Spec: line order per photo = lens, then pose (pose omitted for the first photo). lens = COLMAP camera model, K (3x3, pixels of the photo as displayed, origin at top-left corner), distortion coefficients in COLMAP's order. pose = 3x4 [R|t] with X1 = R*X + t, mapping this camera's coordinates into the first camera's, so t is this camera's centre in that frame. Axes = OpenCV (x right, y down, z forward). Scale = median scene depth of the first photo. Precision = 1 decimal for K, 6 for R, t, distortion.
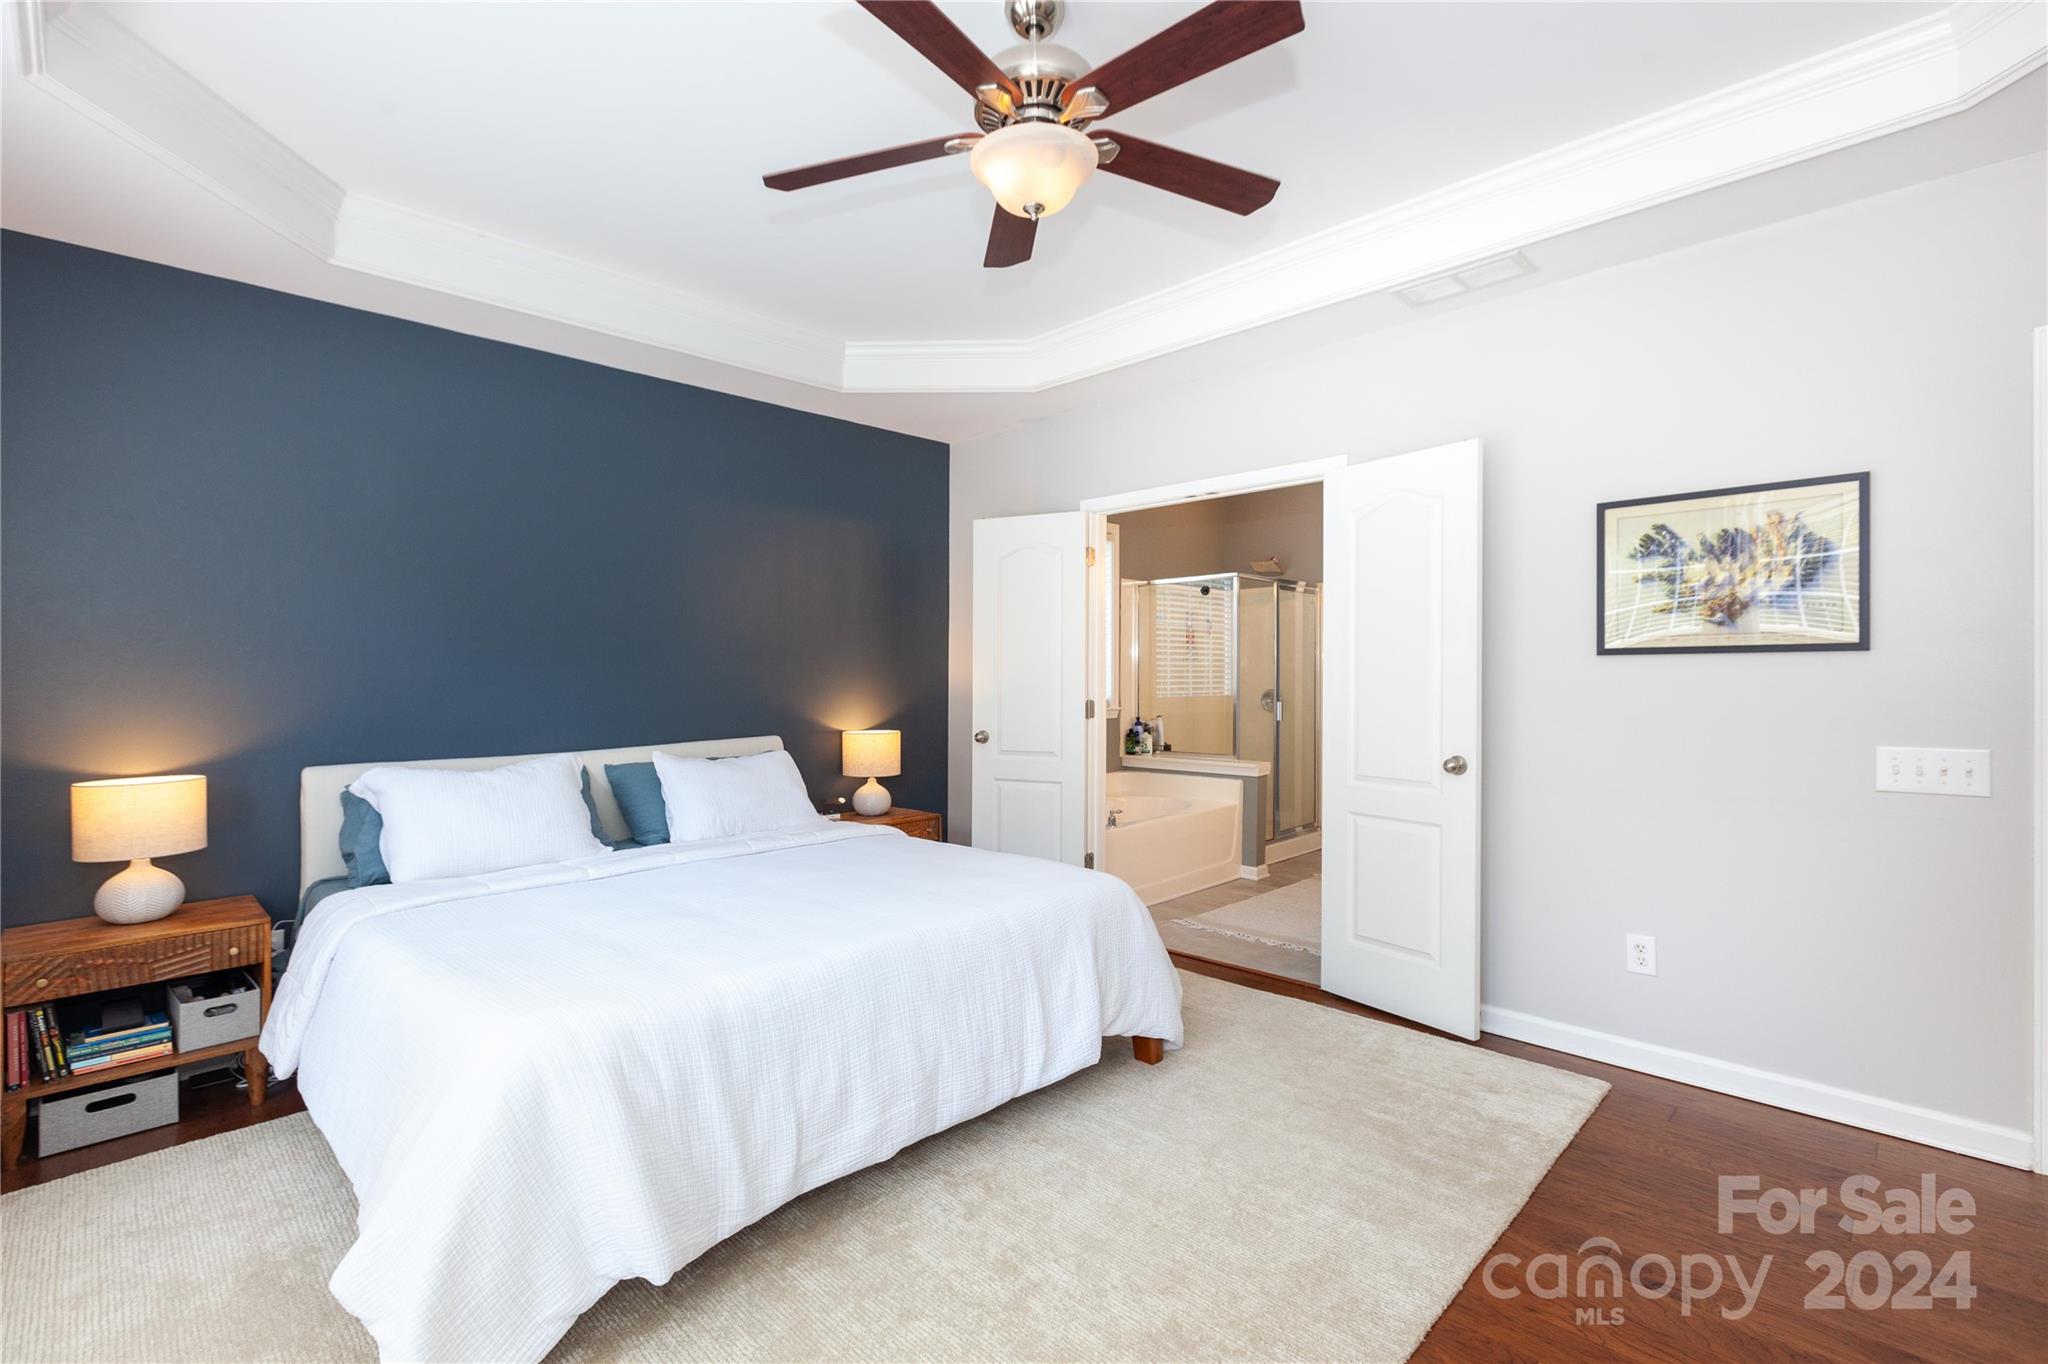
lens RADIAL K [[921.4, 0, 1009.2], [0, 921.4, 659.7], [0, 0, 1]] dist [0.016918, -0.000525]
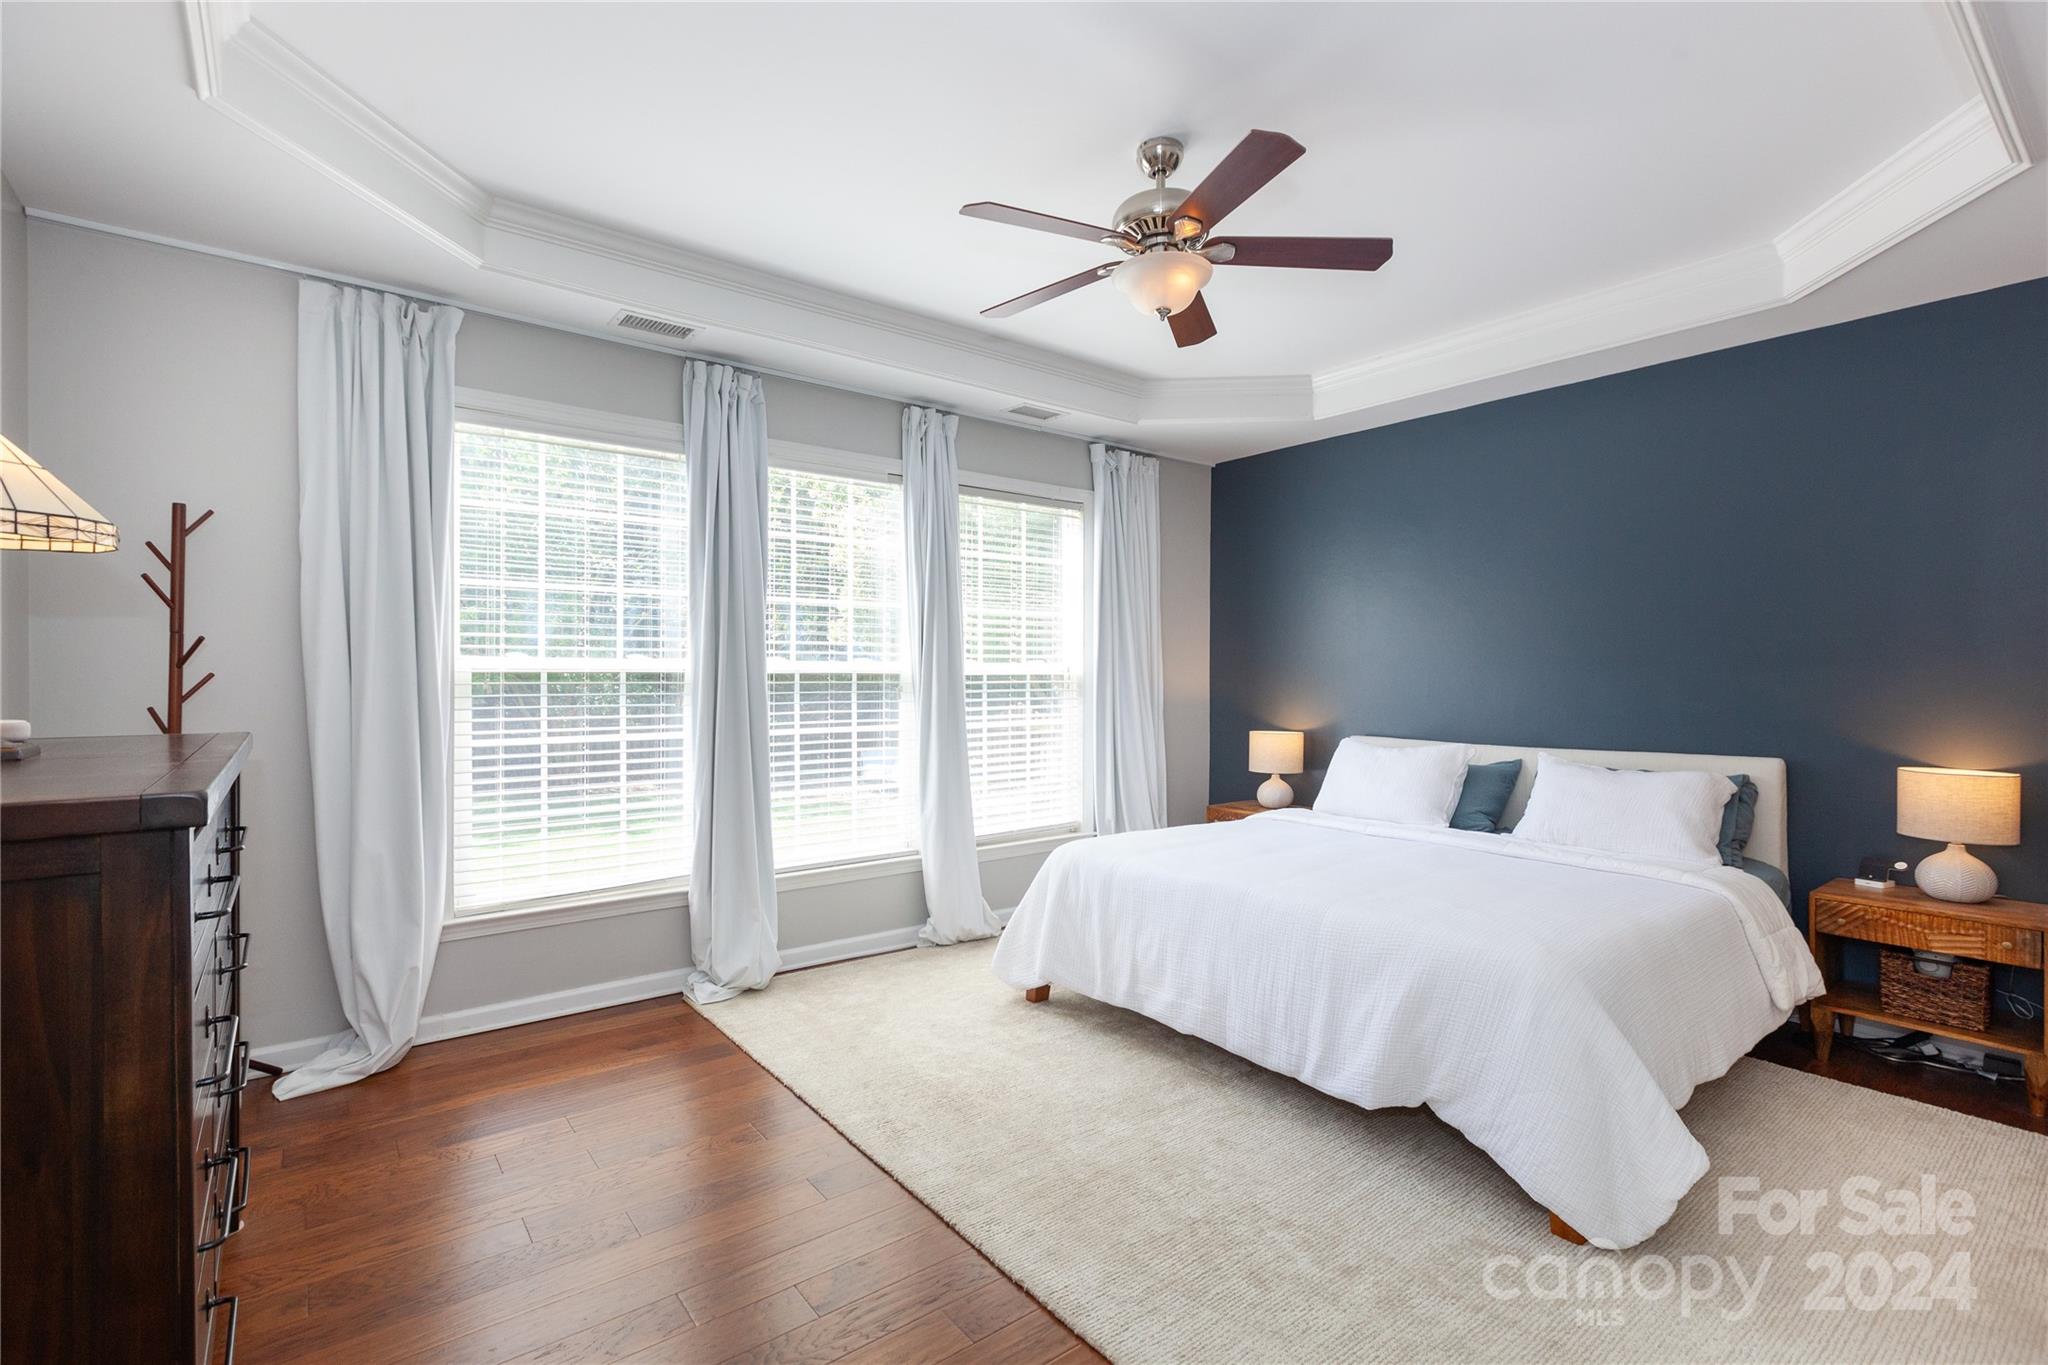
lens RADIAL K [[921.4, 0, 1009.2], [0, 921.4, 660.2], [0, 0, 1]] dist [0.016918, -0.000525]
pose [[-0.146924, -0.007016, -0.989123, 1.102776], [0.021952, 0.999705, -0.010352, -0.005923], [0.988904, -0.023234, -0.146727, 0.828178]]
